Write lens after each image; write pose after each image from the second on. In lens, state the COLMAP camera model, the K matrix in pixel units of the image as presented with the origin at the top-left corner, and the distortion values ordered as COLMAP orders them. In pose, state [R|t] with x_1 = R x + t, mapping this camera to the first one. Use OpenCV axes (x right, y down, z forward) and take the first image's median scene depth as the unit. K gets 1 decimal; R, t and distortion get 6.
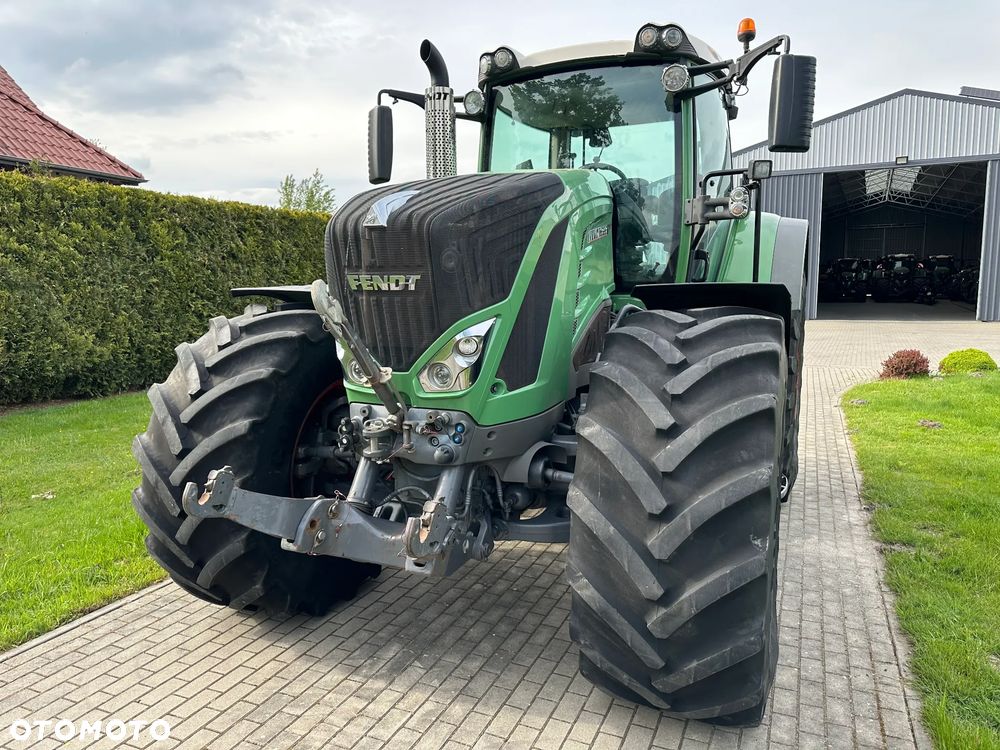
lens RADIAL K [[697.8, 0, 500.0], [0, 697.8, 375.0], [0, 0, 1]] dist [0.076865, -0.103130]
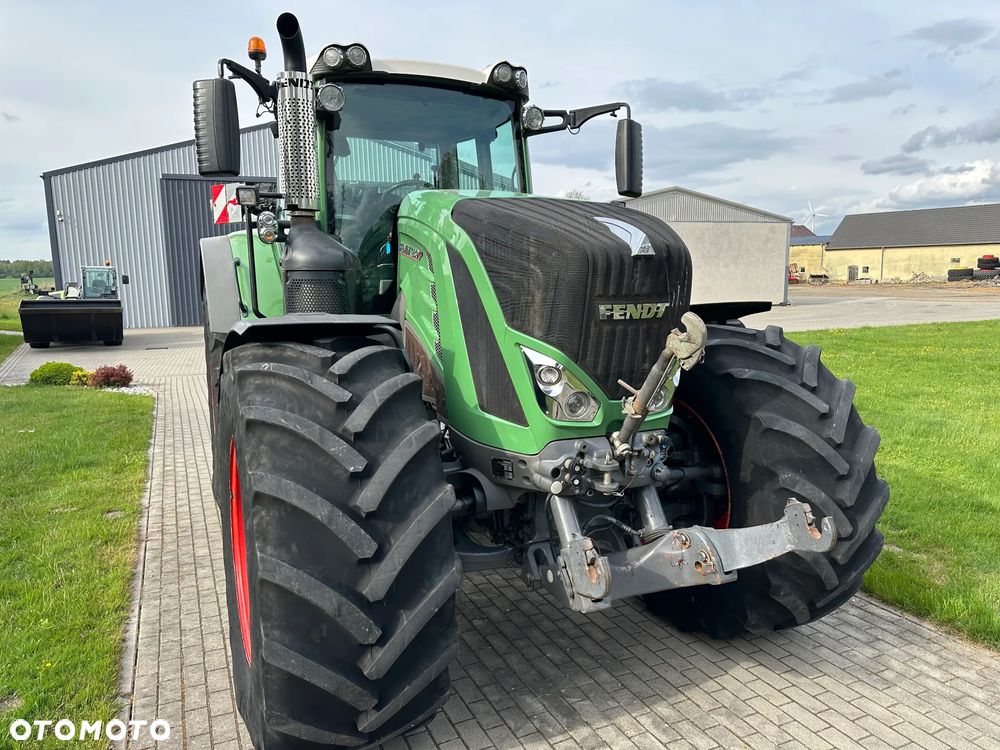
lens RADIAL K [[703.6, 0, 501.6], [0, 703.6, 373.8], [0, 0, 1]] dist [0.077975, -0.091546]
pose [[0.666188, -0.104016, 0.738494, -0.656435], [0.109279, 0.993153, 0.041305, -0.066670], [-0.737734, 0.053185, 0.672993, 0.296106]]
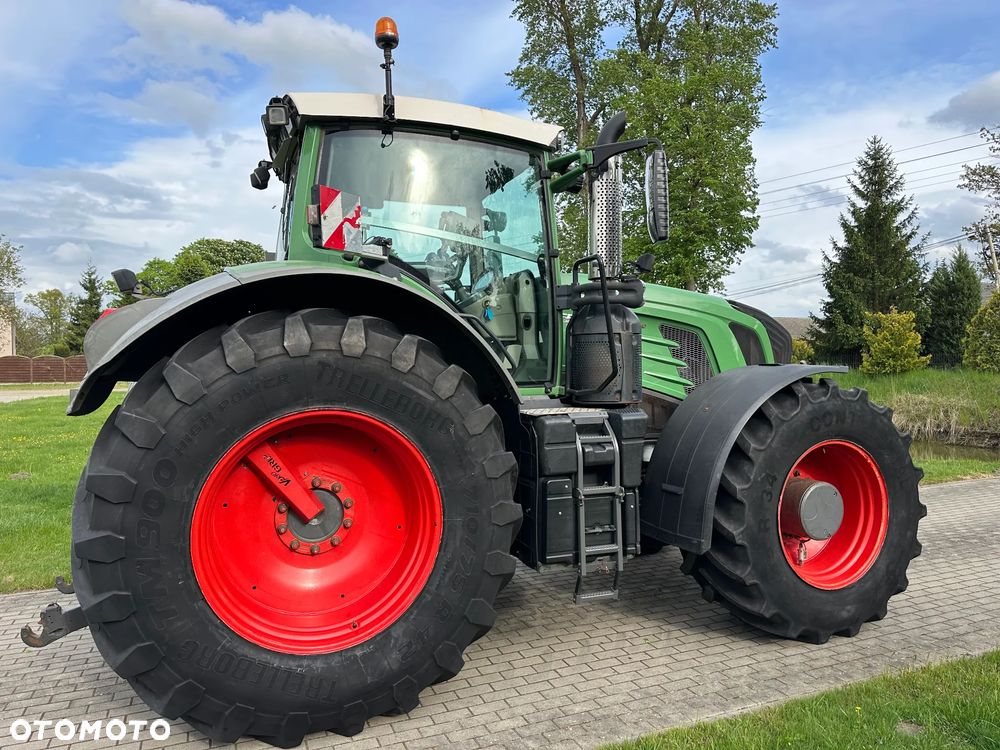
lens RADIAL K [[702.2, 0, 501.8], [0, 702.2, 373.1], [0, 0, 1]] dist [0.079968, -0.105981]
pose [[-0.715153, 0.001959, 0.698965, -0.713048], [0.105453, 0.988852, 0.105124, -0.266298], [-0.690968, 0.148888, -0.707387, 2.006712]]
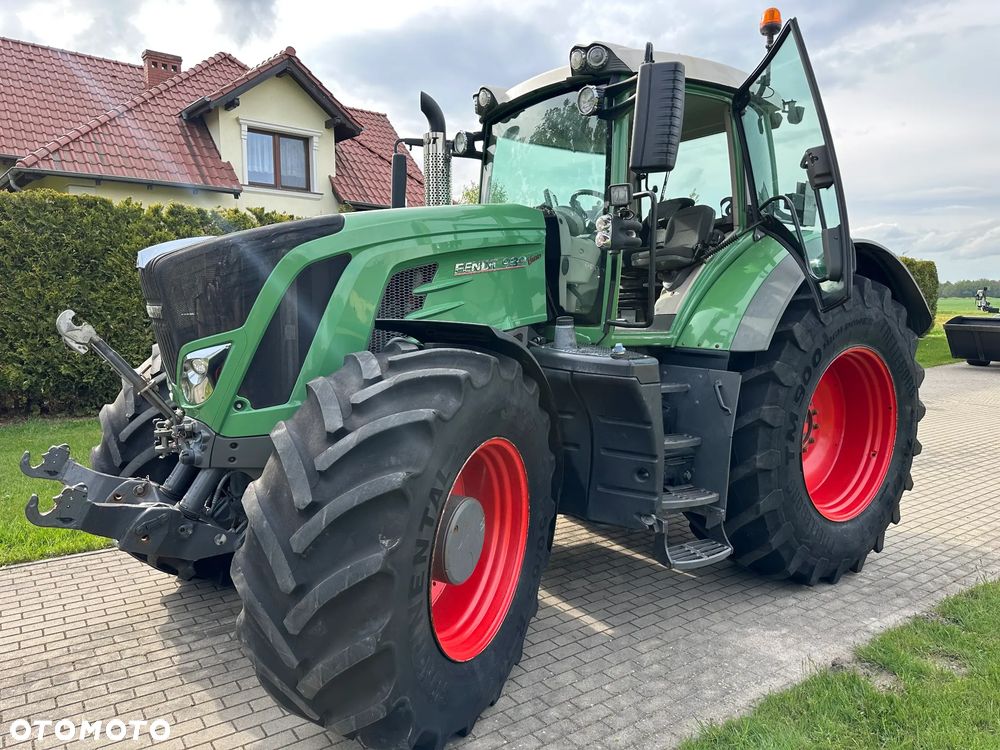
lens RADIAL K [[695.1, 0, 500.0], [0, 695.1, 375.0], [0, 0, 1]] dist [0.033772, -0.036734]
pose [[0.860966, 0.065303, -0.504453, 0.633890], [-0.078280, 0.996921, -0.004548, -0.039578], [0.502603, 0.043404, 0.863427, 0.148629]]
